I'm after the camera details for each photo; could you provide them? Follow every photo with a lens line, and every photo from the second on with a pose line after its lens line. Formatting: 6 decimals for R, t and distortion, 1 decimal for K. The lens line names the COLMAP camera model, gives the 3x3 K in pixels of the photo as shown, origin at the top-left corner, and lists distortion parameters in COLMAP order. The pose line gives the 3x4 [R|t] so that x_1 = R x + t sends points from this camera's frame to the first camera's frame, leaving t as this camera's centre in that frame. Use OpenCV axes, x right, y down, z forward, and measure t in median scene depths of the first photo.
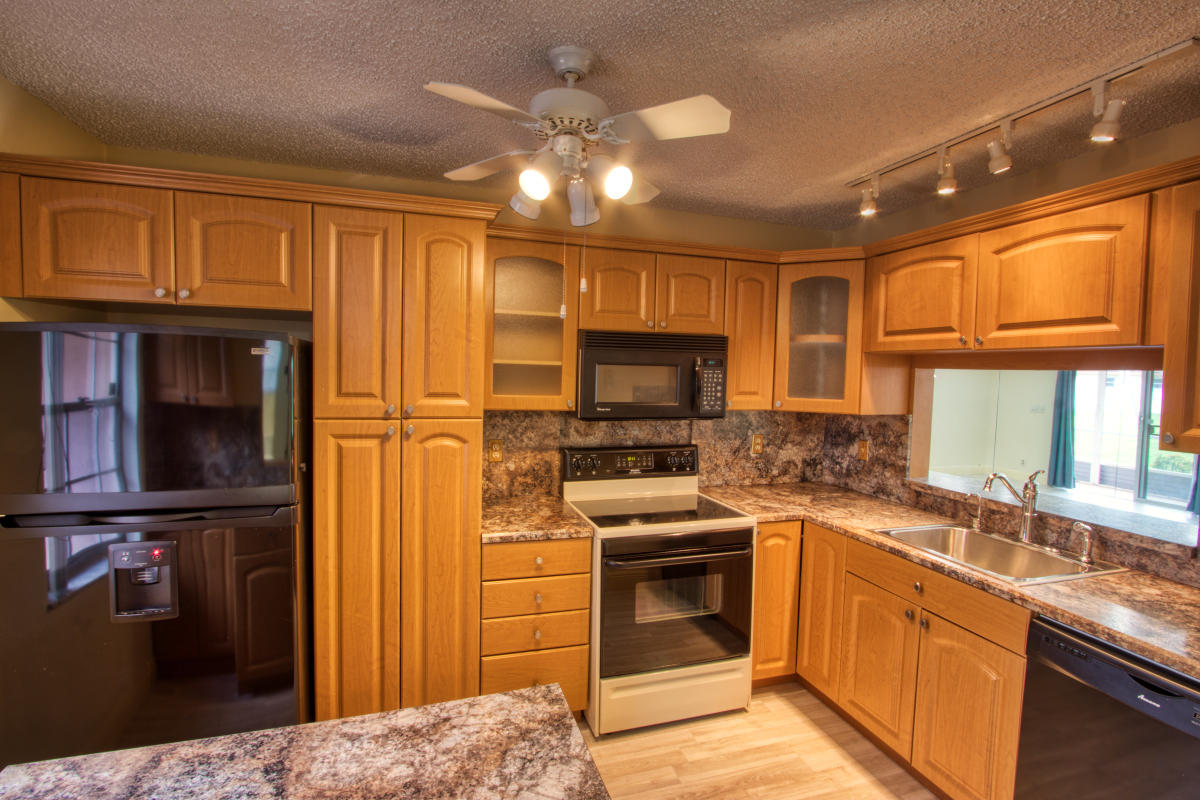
lens RADIAL K [[554.6, 0, 597.9], [0, 554.6, 399.0], [0, 0, 1]] dist [-0.014653, 0.001021]
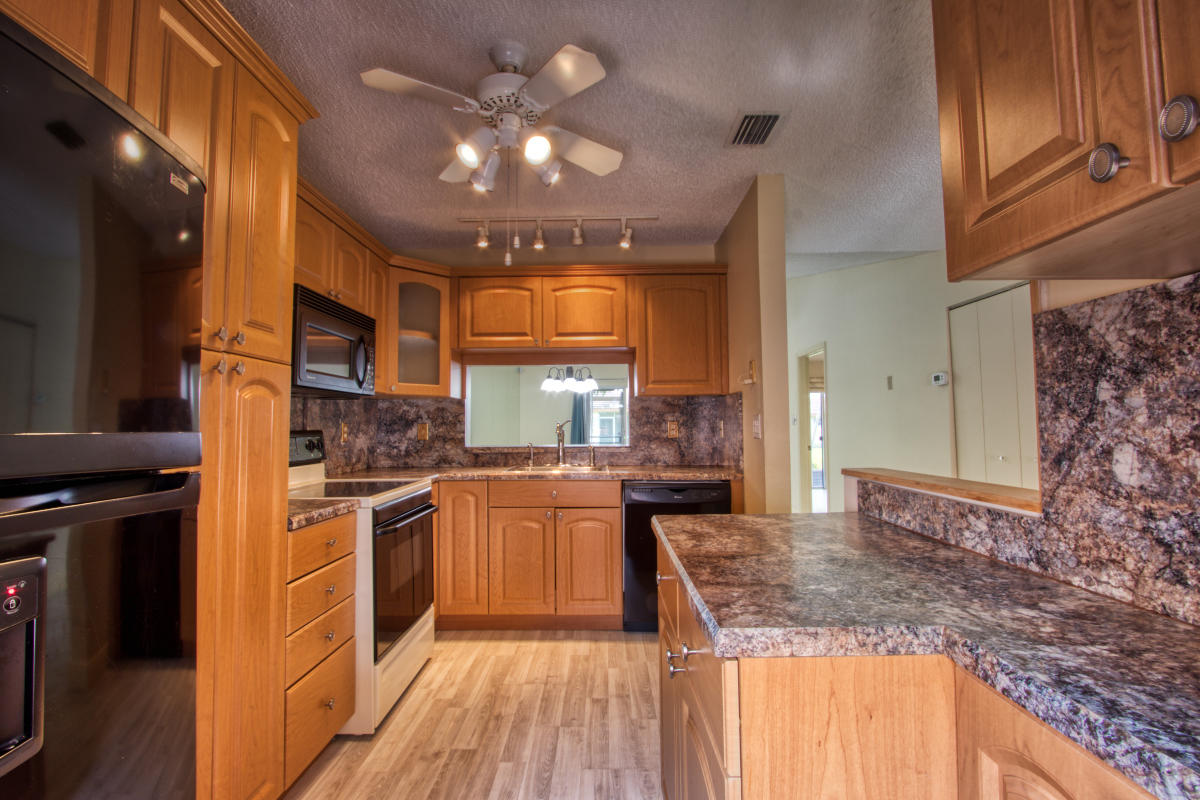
lens RADIAL K [[554.6, 0, 594.4], [0, 554.6, 396.7], [0, 0, 1]] dist [-0.014653, 0.001021]
pose [[0.311637, 0.028167, 0.949784, -0.635898], [0.065622, 0.996536, -0.051085, 0.115596], [-0.947933, 0.078247, 0.308709, 0.289164]]
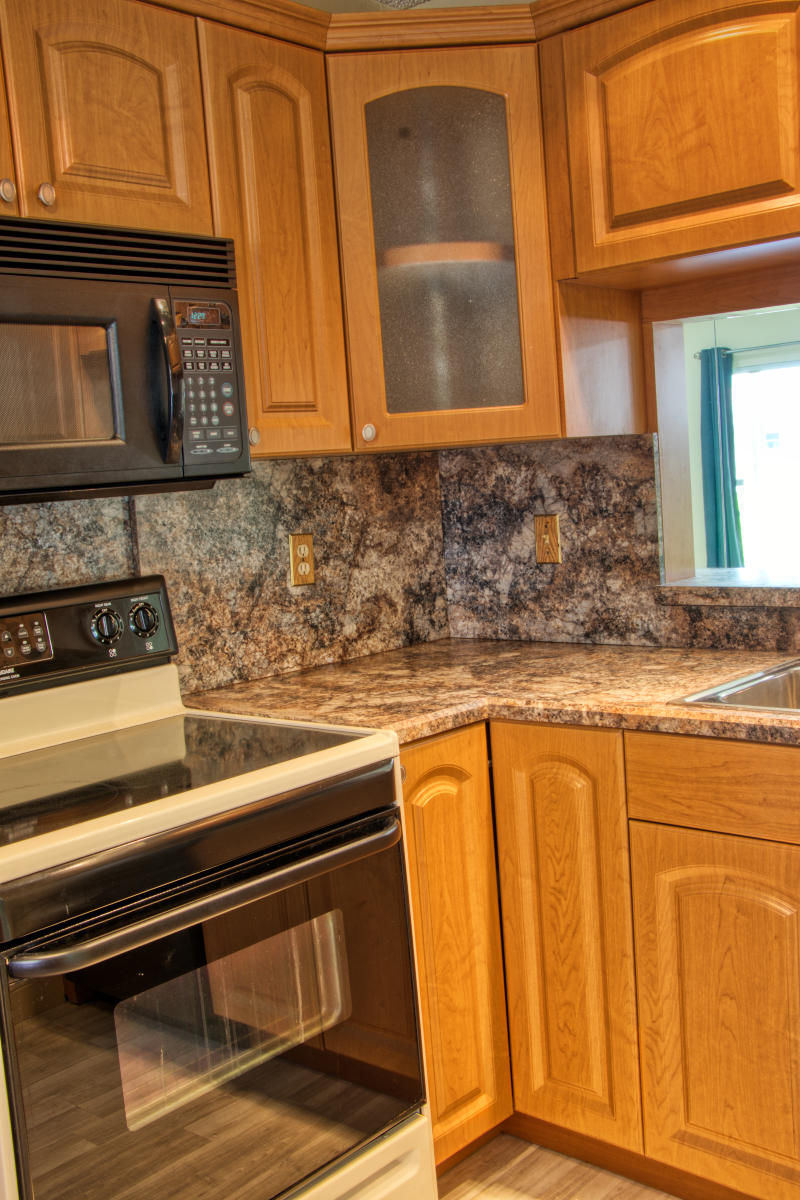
lens RADIAL K [[1257.7, 0, 412.3], [0, 1257.7, 597.9], [0, 0, 1]] dist [-0.039199, 0.000000]
pose [[0.858102, -0.135013, 0.495411, -0.085729], [0.117256, 0.990844, 0.066932, 0.069161], [-0.499911, 0.000656, 0.866076, 0.268556]]
